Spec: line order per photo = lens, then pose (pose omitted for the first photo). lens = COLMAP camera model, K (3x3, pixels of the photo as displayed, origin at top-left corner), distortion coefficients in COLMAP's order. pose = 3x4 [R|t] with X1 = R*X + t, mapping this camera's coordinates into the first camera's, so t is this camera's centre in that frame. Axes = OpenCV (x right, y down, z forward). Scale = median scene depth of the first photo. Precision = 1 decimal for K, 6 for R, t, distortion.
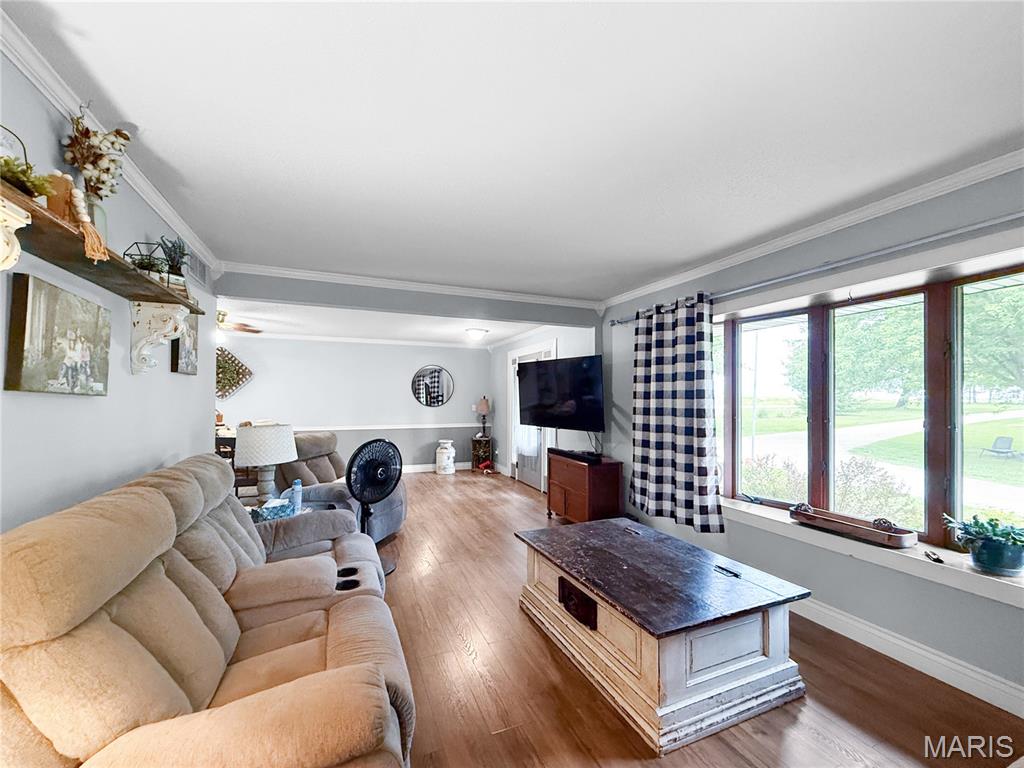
lens RADIAL K [[415.3, 0, 512.1], [0, 415.3, 390.8], [0, 0, 1]] dist [0.000704, -0.000208]
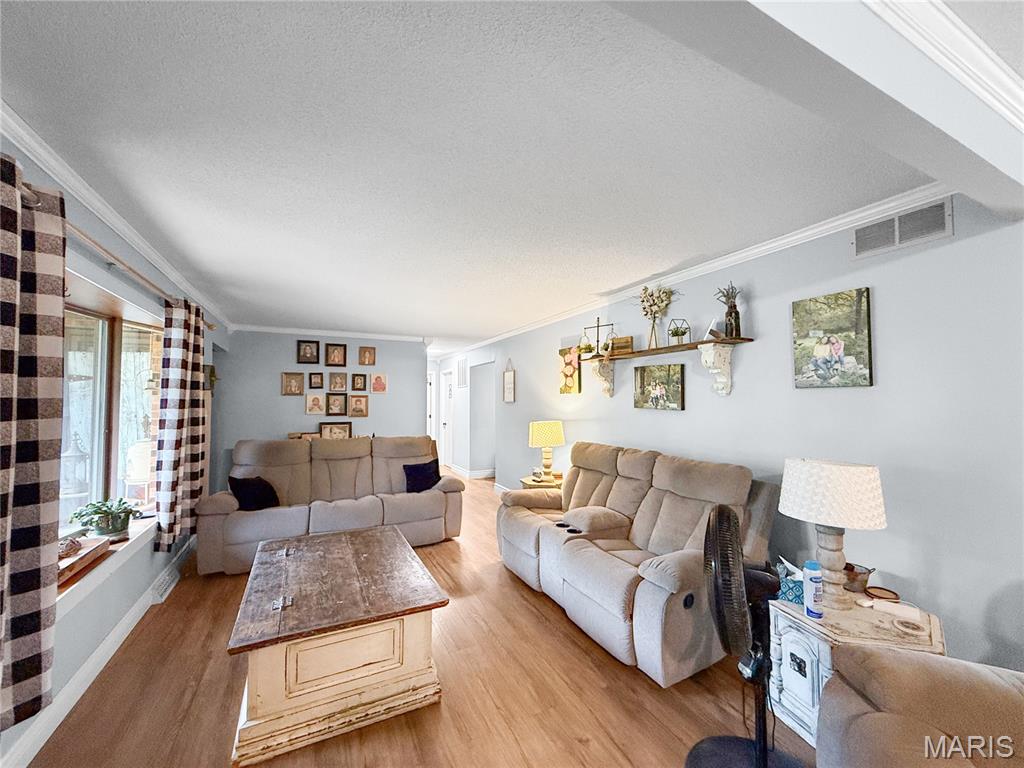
lens RADIAL K [[415.3, 0, 512.3], [0, 415.3, 386.8], [0, 0, 1]] dist [0.000704, -0.000208]
pose [[-0.998228, -0.002186, -0.059472, -0.077617], [0.001085, 0.998490, -0.054920, 0.008226], [0.059503, -0.054887, -0.996718, 2.218971]]
